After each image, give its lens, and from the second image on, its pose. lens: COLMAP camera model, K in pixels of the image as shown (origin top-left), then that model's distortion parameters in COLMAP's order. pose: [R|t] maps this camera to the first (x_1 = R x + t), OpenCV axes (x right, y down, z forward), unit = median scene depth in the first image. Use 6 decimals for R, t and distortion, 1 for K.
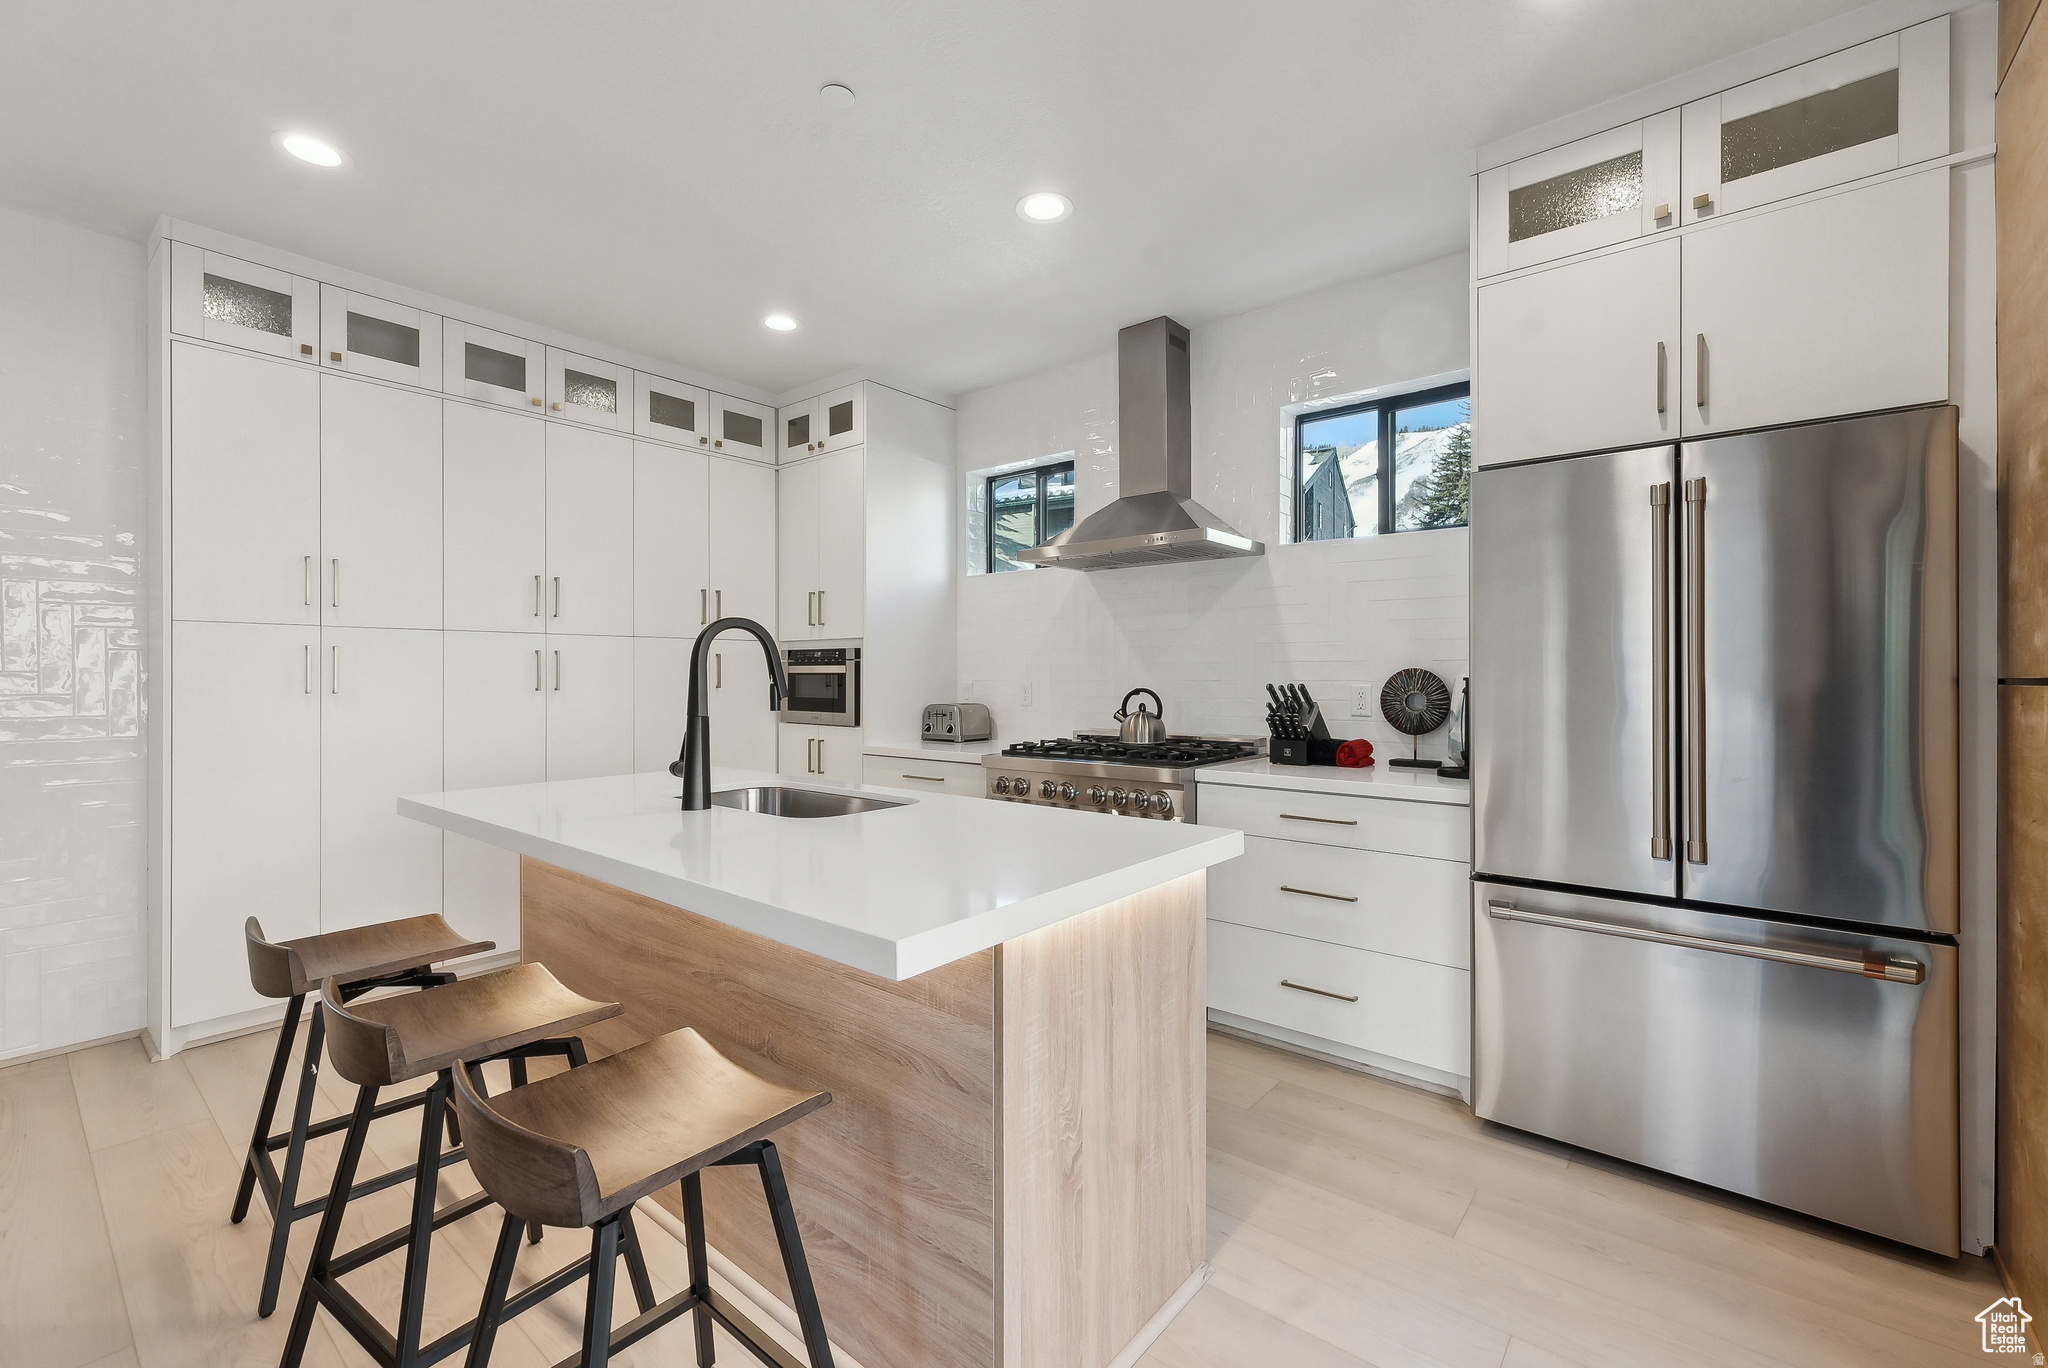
lens RADIAL K [[858.6, 0, 1029.6], [0, 858.6, 678.8], [0, 0, 1]] dist [0.000411, 0.000040]
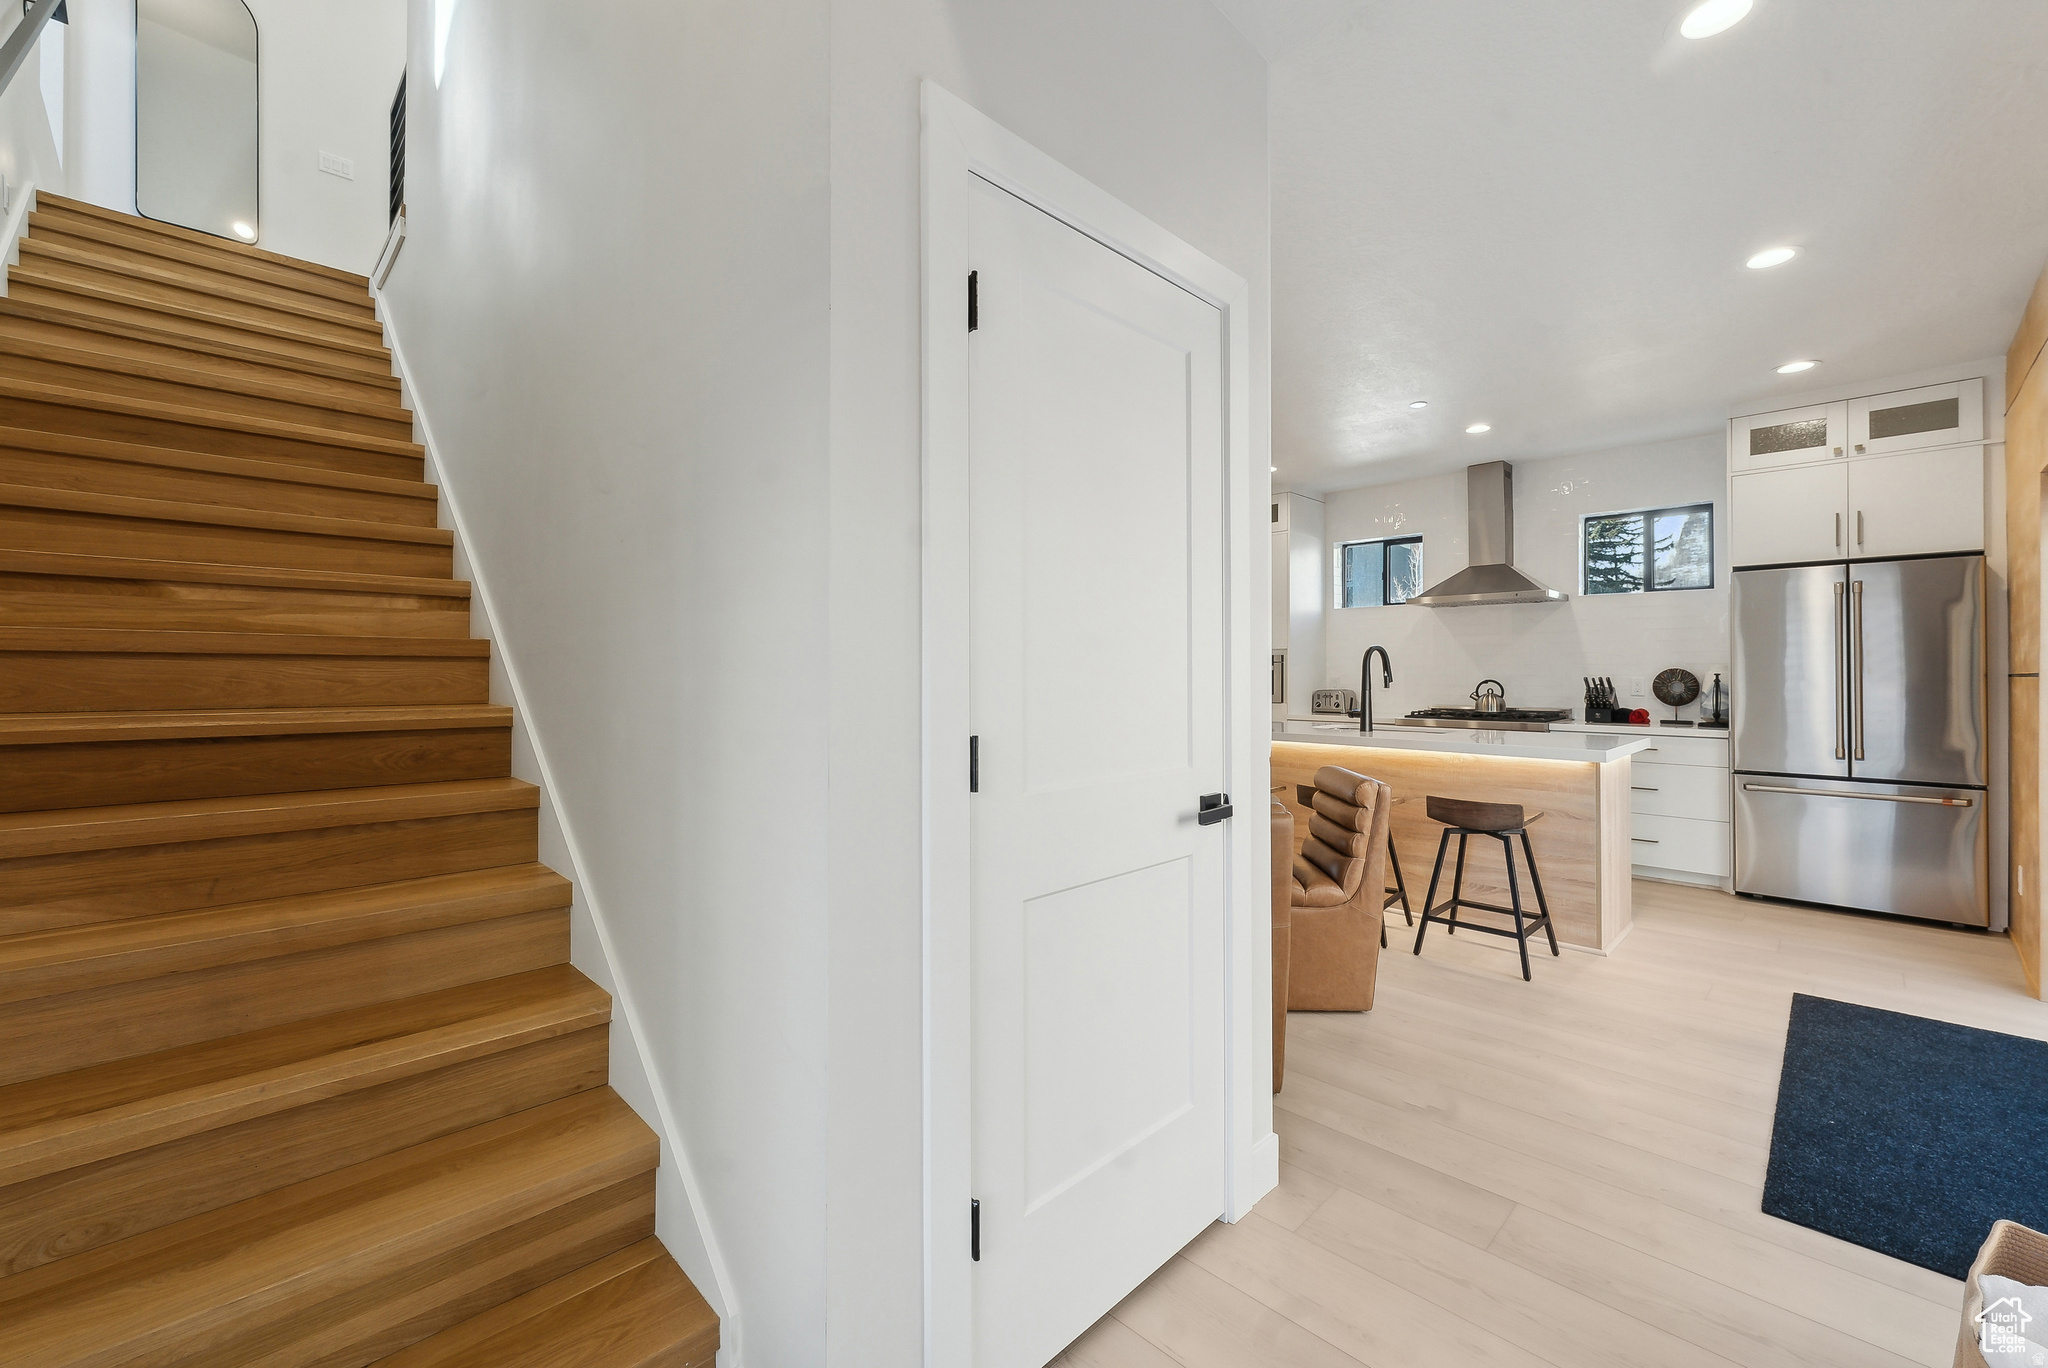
lens RADIAL K [[832.7, 0, 1020.3], [0, 832.7, 668.2], [0, 0, 1]] dist [0.001514, 0.000159]
pose [[0.994483, 0.001581, -0.104884, -0.735106], [-0.002497, 0.999960, -0.008602, 0.005415], [0.104866, 0.008817, 0.994447, -0.873975]]
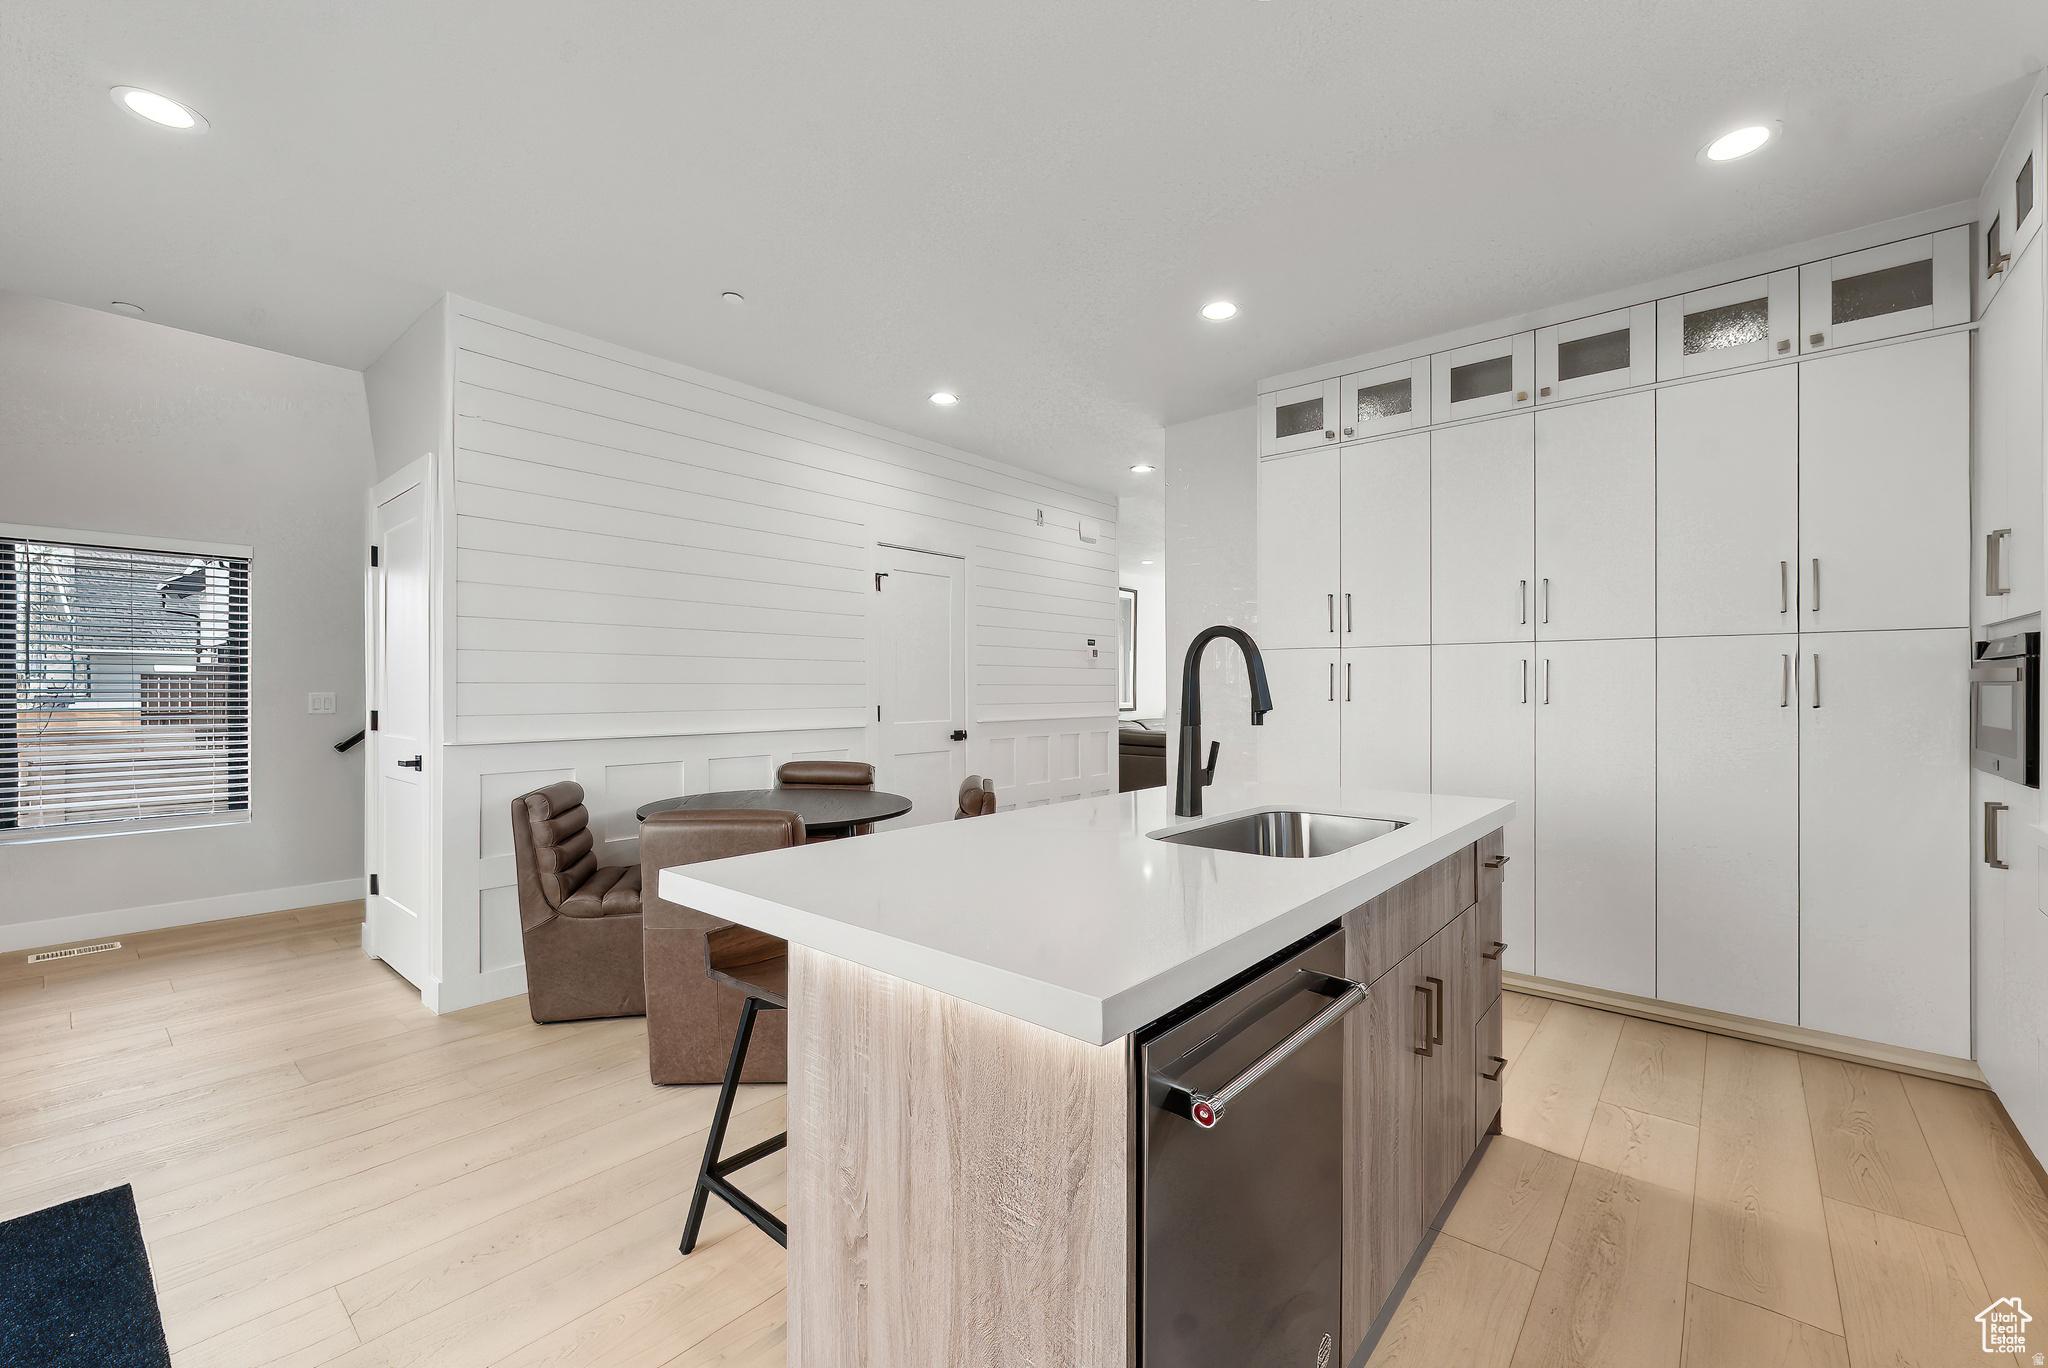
lens RADIAL K [[841.9, 0, 1024.0], [0, 841.9, 684.0], [0, 0, 1]] dist [0.022337, 0.000013]
pose [[-0.021532, 0.001674, -0.999767, 0.446179], [-0.005435, 0.999984, 0.001791, -0.007315], [0.999753, 0.005472, -0.021522, 0.575936]]
